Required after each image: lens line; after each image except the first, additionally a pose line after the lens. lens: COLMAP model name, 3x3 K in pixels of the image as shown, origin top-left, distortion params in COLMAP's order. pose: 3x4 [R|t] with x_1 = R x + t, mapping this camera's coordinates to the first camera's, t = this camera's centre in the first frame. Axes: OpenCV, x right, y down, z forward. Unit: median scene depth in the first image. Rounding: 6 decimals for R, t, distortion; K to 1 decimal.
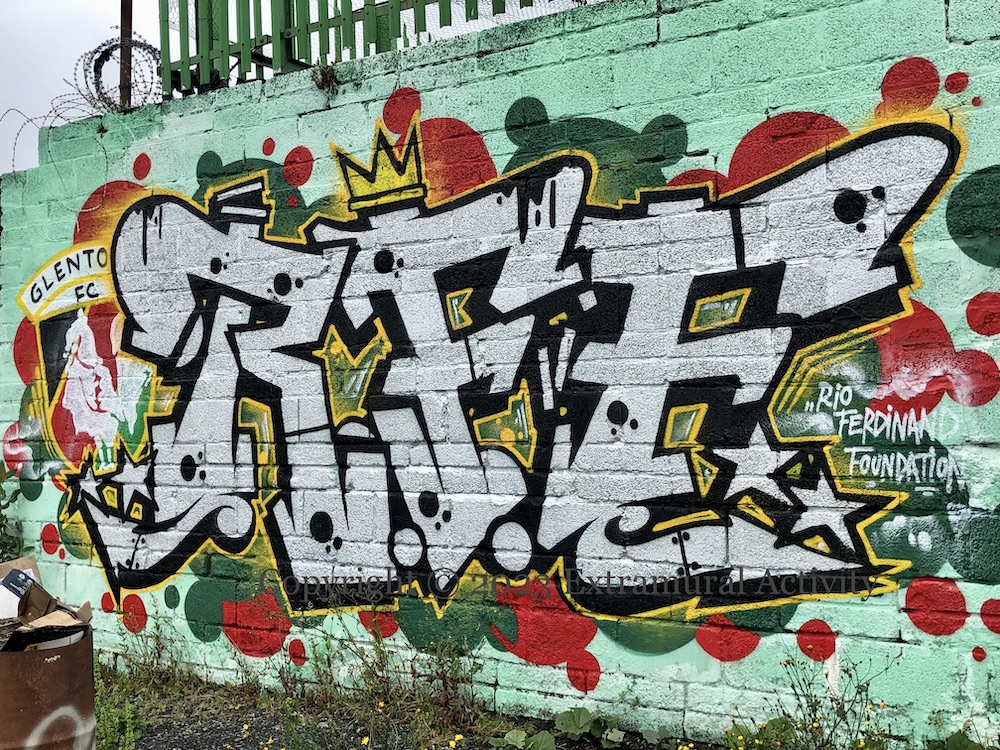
lens RADIAL K [[1161.8, 0, 499.7], [0, 1161.8, 371.5], [0, 0, 1]] dist [0.062613, 0.000000]
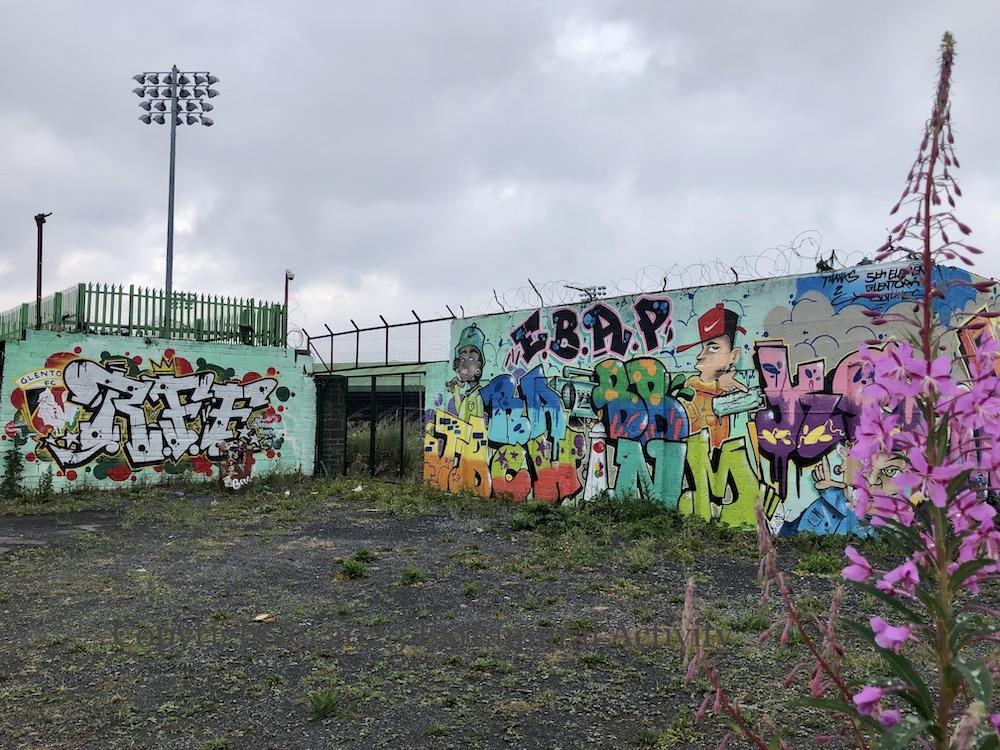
lens RADIAL K [[860.1, 0, 498.8], [0, 860.1, 373.3], [0, 0, 1]] dist [-0.007029, -0.020441]
pose [[0.281276, 0.073774, 0.956787, -2.886049], [-0.047536, 0.996888, -0.062891, -0.002048], [-0.958449, -0.027792, 0.283907, -1.147292]]
